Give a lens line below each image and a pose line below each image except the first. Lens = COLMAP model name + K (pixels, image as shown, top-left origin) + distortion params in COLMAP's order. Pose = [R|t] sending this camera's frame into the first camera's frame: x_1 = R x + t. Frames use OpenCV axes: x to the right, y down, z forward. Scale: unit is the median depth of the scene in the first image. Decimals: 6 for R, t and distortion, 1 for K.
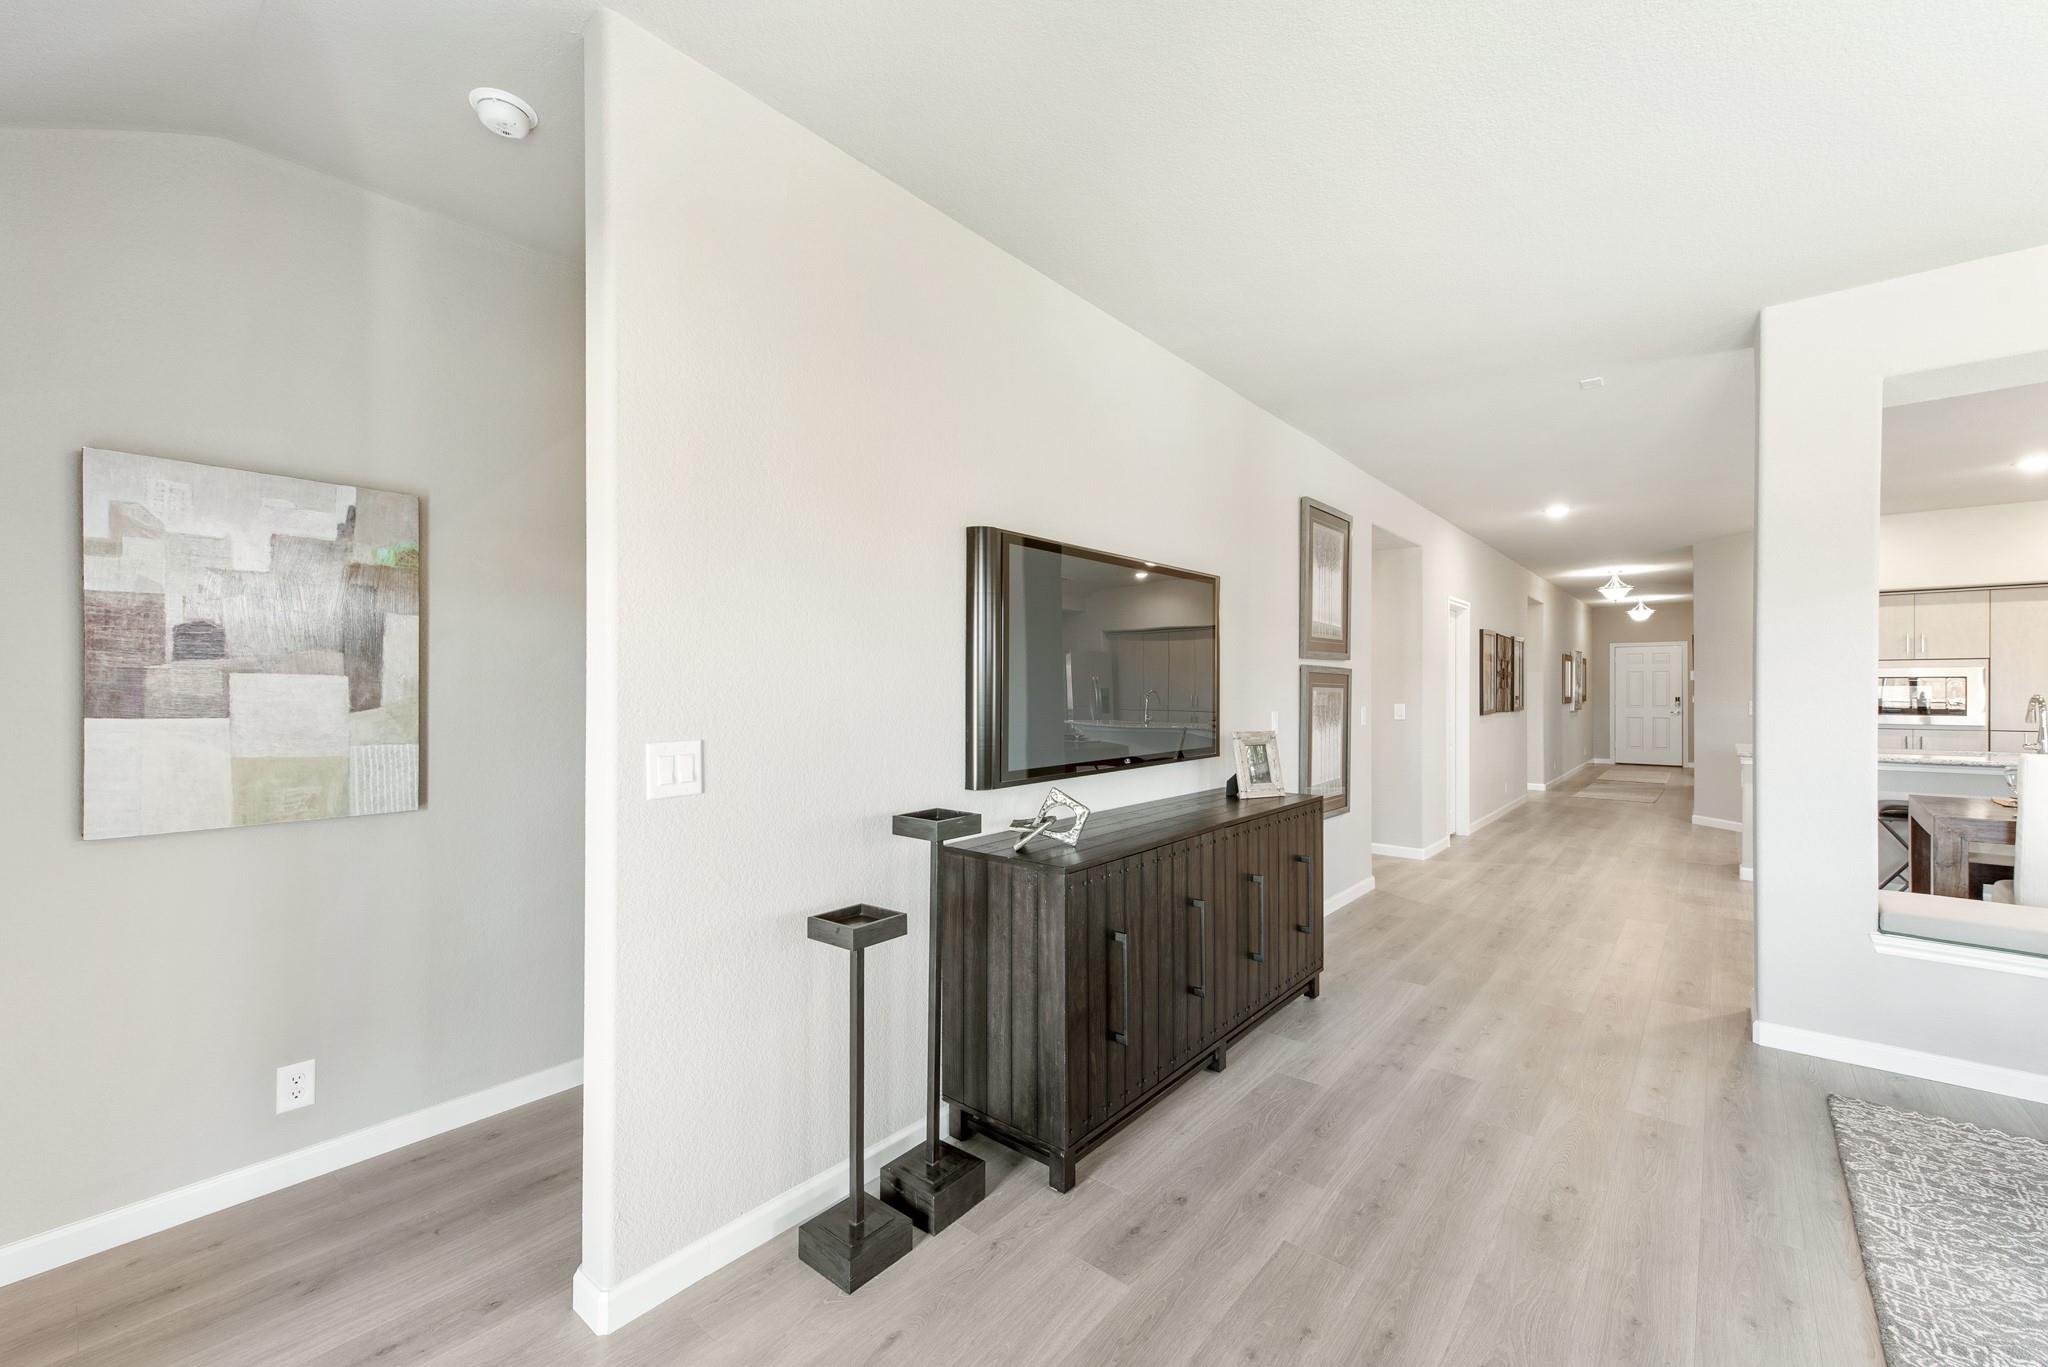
lens RADIAL K [[824.2, 0, 1025.6], [0, 824.2, 686.6], [0, 0, 1]] dist [0.016071, -0.000514]
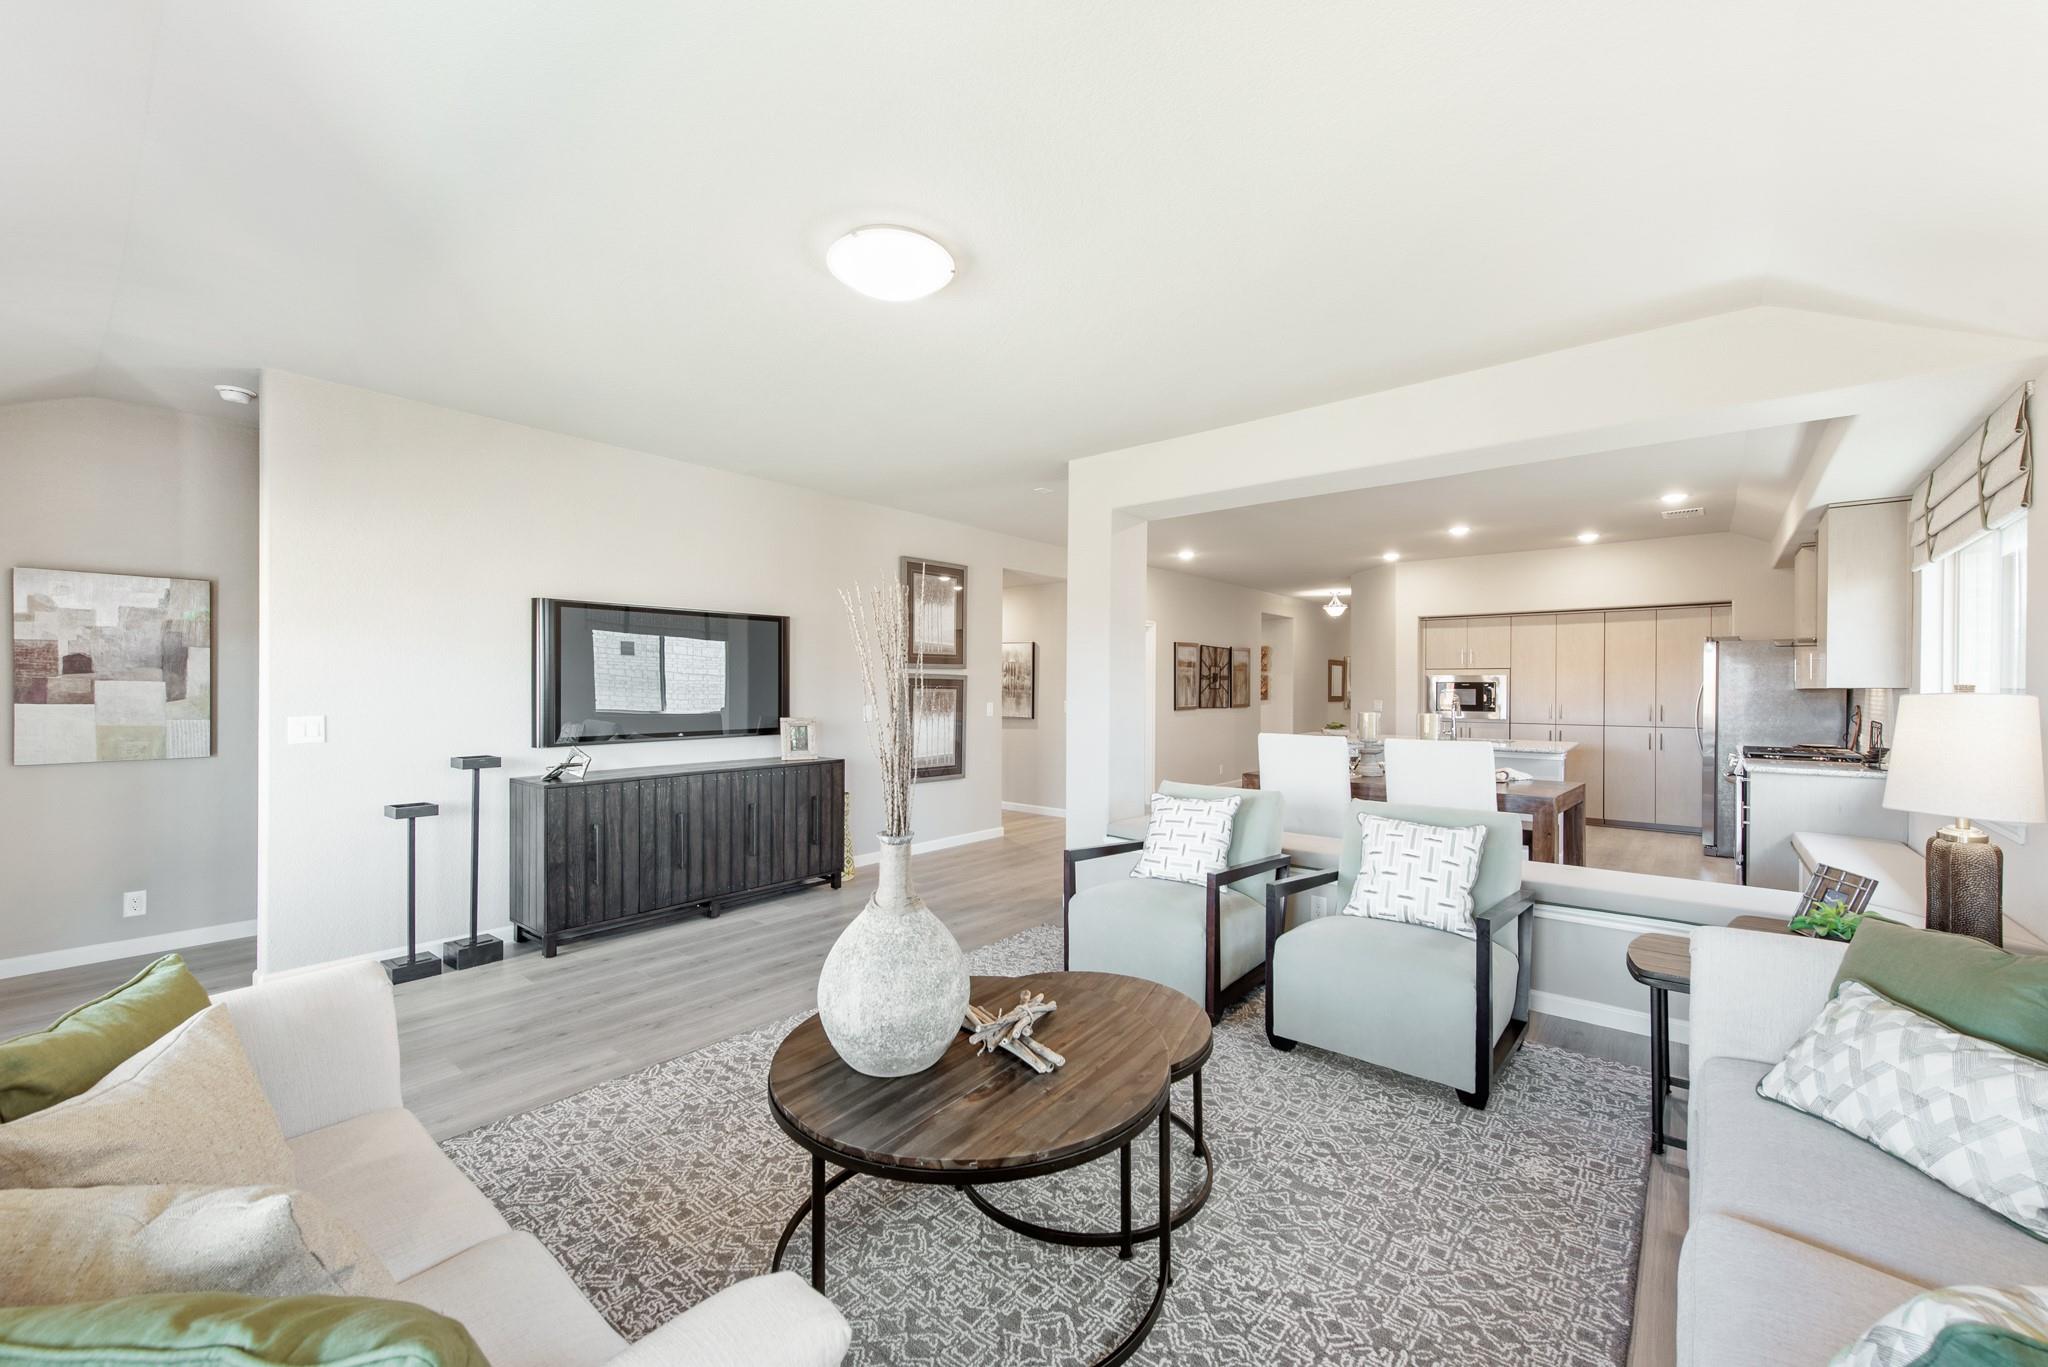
lens RADIAL K [[824.2, 0, 1022.3], [0, 824.2, 687.6], [0, 0, 1]] dist [0.016071, -0.000514]
pose [[0.999989, 0.003994, 0.002600, 1.075060], [-0.004004, 0.999983, 0.004184, -0.015581], [-0.002583, -0.004194, 0.999988, -0.853140]]
